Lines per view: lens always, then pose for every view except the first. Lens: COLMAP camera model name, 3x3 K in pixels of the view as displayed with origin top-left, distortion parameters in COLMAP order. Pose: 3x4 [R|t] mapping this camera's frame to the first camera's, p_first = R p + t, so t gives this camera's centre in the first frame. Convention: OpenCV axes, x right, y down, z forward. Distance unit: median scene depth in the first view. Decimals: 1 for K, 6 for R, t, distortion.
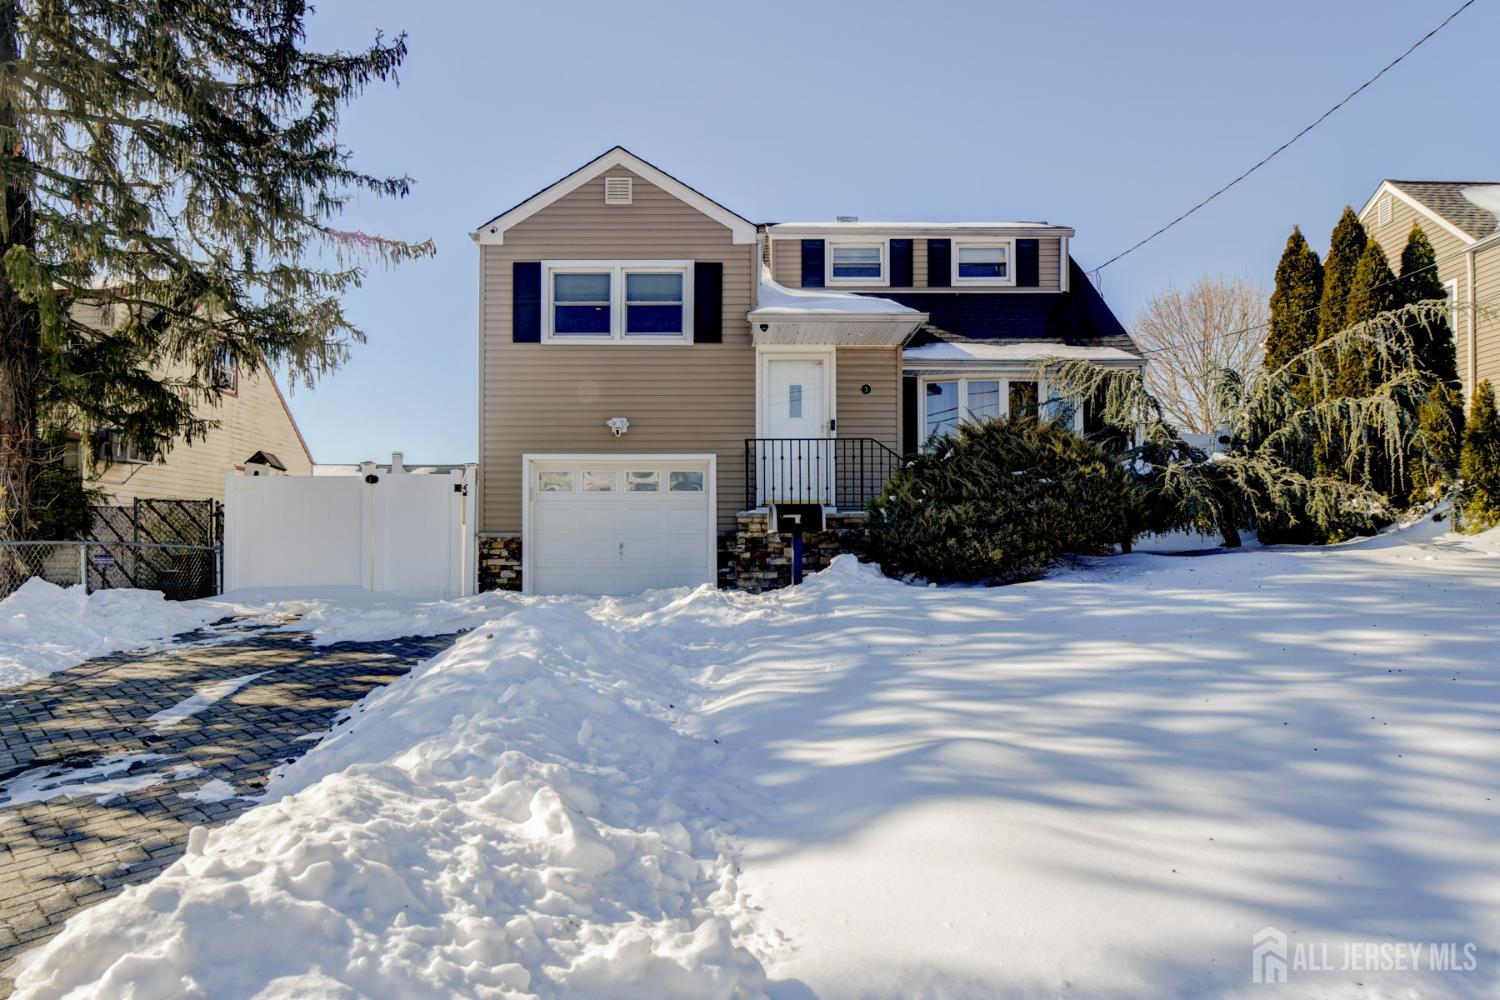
lens RADIAL K [[919.4, 0, 749.6], [0, 919.4, 488.6], [0, 0, 1]] dist [-0.006623, 0.000350]
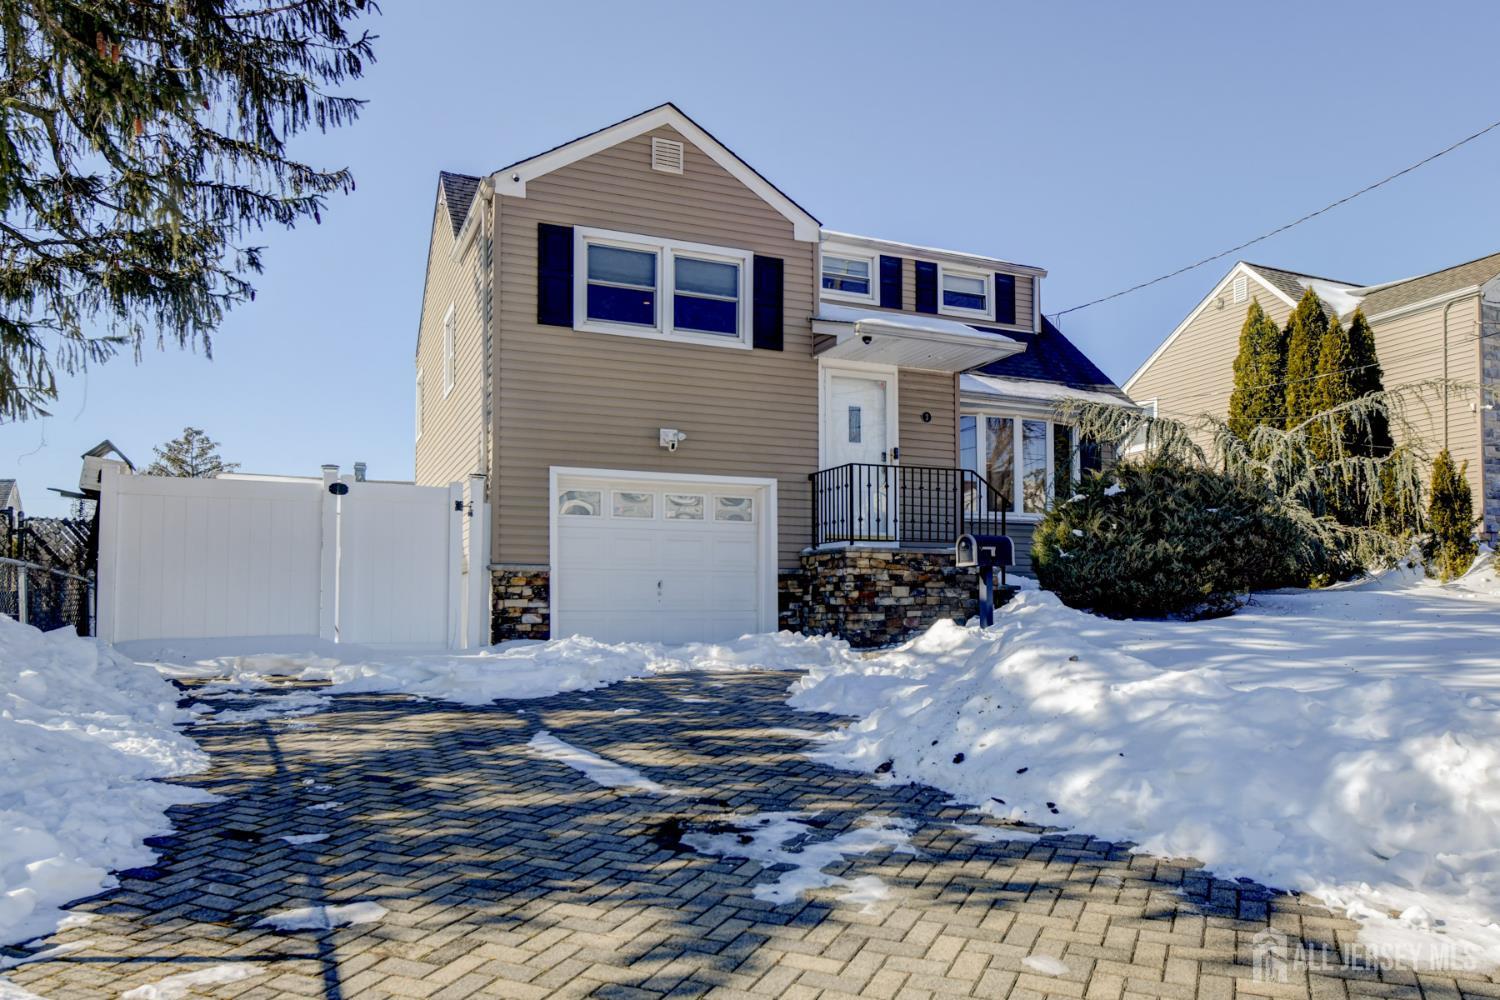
lens RADIAL K [[1118.4, 0, 750.3], [0, 1118.4, 511.5], [0, 0, 1]] dist [-0.003397, -0.002377]
pose [[0.903875, 0.039275, 0.425990, -0.500531], [-0.027885, 0.999068, -0.032945, 0.028066], [-0.426887, 0.017900, 0.904128, 0.062140]]
